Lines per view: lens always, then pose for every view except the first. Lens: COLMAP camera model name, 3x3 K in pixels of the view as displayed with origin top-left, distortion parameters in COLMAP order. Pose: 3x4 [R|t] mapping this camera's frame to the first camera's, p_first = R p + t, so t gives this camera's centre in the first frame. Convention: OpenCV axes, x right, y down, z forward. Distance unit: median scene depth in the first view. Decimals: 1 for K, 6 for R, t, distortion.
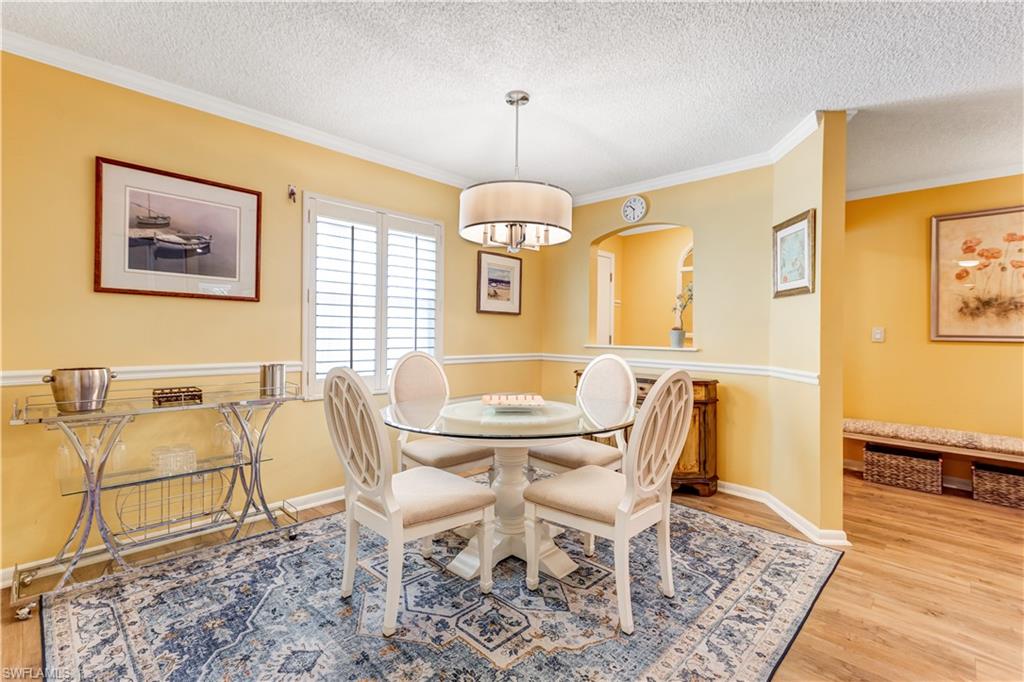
lens RADIAL K [[476.0, 0, 512.5], [0, 476.0, 338.3], [0, 0, 1]] dist [0.005117, 0.000214]
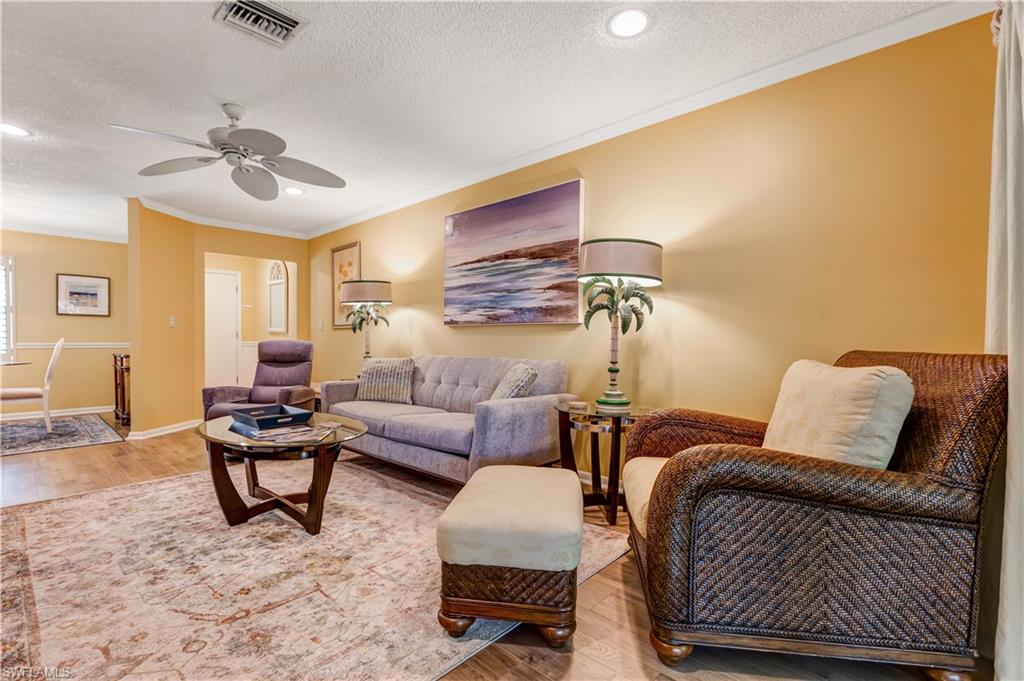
lens RADIAL K [[477.6, 0, 521.0], [0, 477.6, 340.7], [0, 0, 1]] dist [-0.000313, -0.000493]
pose [[0.999712, -0.011870, 0.020853, 2.092993], [0.012050, 0.999891, -0.008520, 0.089681], [-0.020750, 0.008769, 0.999746, -0.829214]]
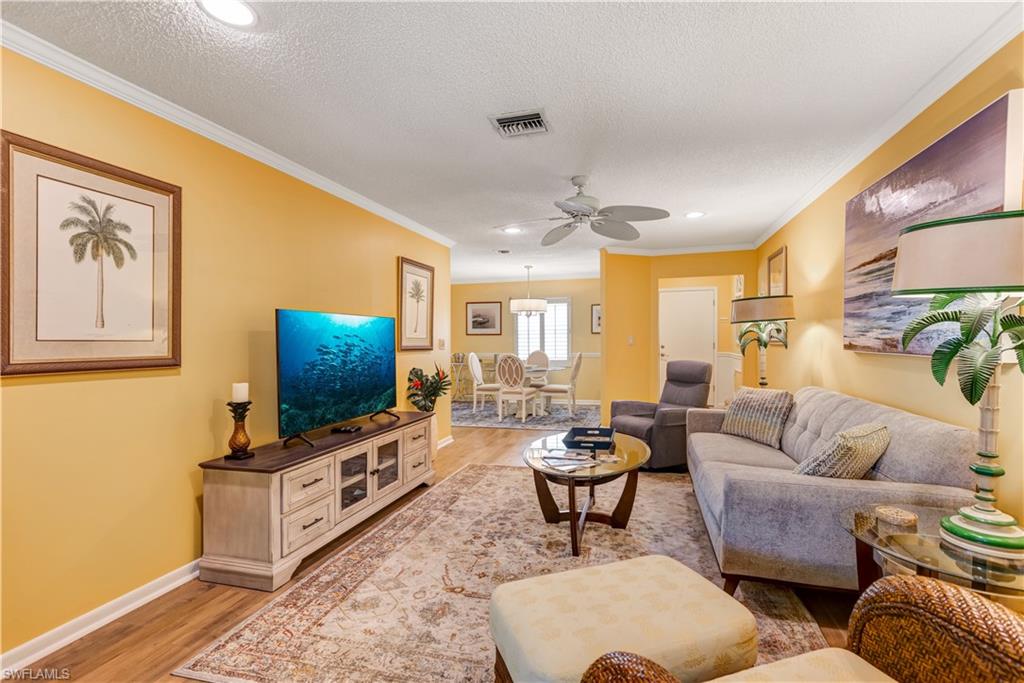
lens RADIAL K [[476.0, 0, 512.5], [0, 476.0, 338.8], [0, 0, 1]] dist [0.005117, 0.000214]
pose [[0.468842, -0.018206, -0.883094, 2.543414], [0.006950, 0.999833, -0.016923, 0.006460], [0.883255, 0.001796, 0.468890, -0.500138]]
